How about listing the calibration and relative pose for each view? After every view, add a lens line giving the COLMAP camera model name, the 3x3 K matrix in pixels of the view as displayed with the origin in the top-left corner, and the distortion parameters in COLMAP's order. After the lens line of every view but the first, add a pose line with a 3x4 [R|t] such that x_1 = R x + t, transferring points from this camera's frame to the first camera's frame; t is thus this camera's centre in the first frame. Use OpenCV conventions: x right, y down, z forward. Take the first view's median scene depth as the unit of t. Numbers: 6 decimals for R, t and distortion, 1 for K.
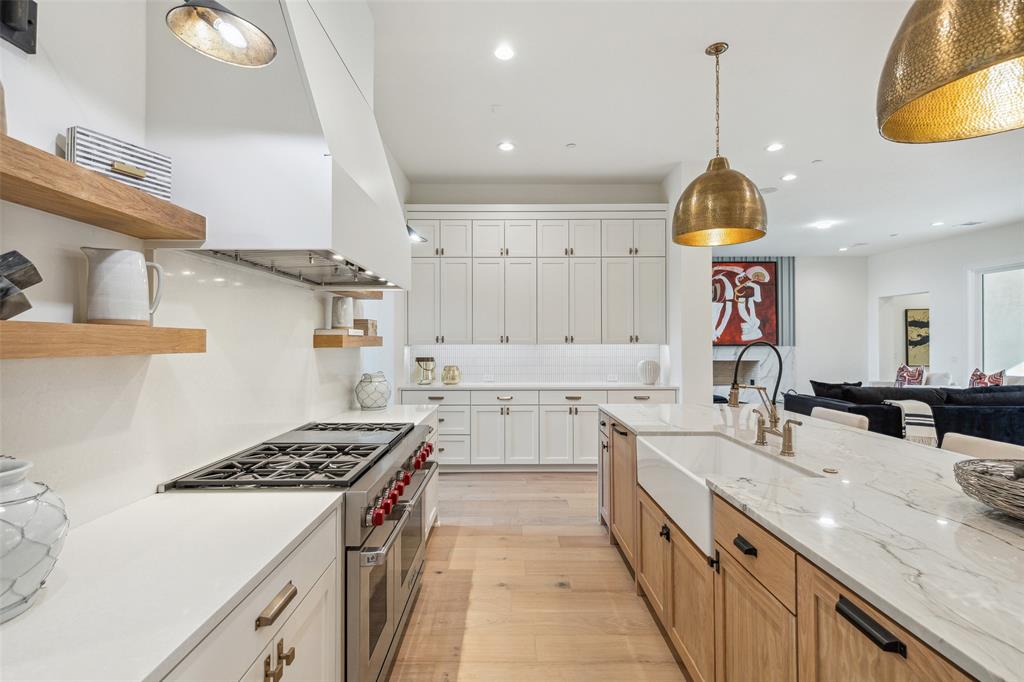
lens RADIAL K [[462.7, 0, 509.1], [0, 462.7, 335.9], [0, 0, 1]] dist [0.002233, -0.000246]
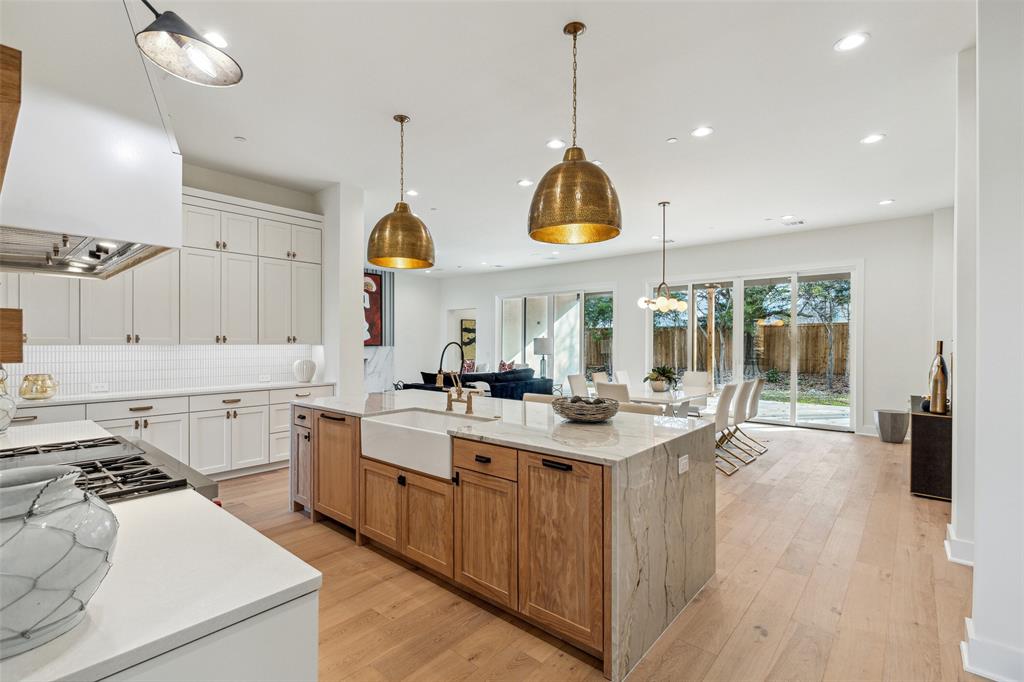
lens RADIAL K [[465.2, 0, 512.0], [0, 465.2, 341.0], [0, 0, 1]] dist [0.000836, 0.000049]
pose [[0.652078, 0.004574, 0.758138, -0.211952], [-0.012018, 0.999919, 0.004304, -0.000378], [-0.758057, -0.011918, 0.652079, -0.062867]]
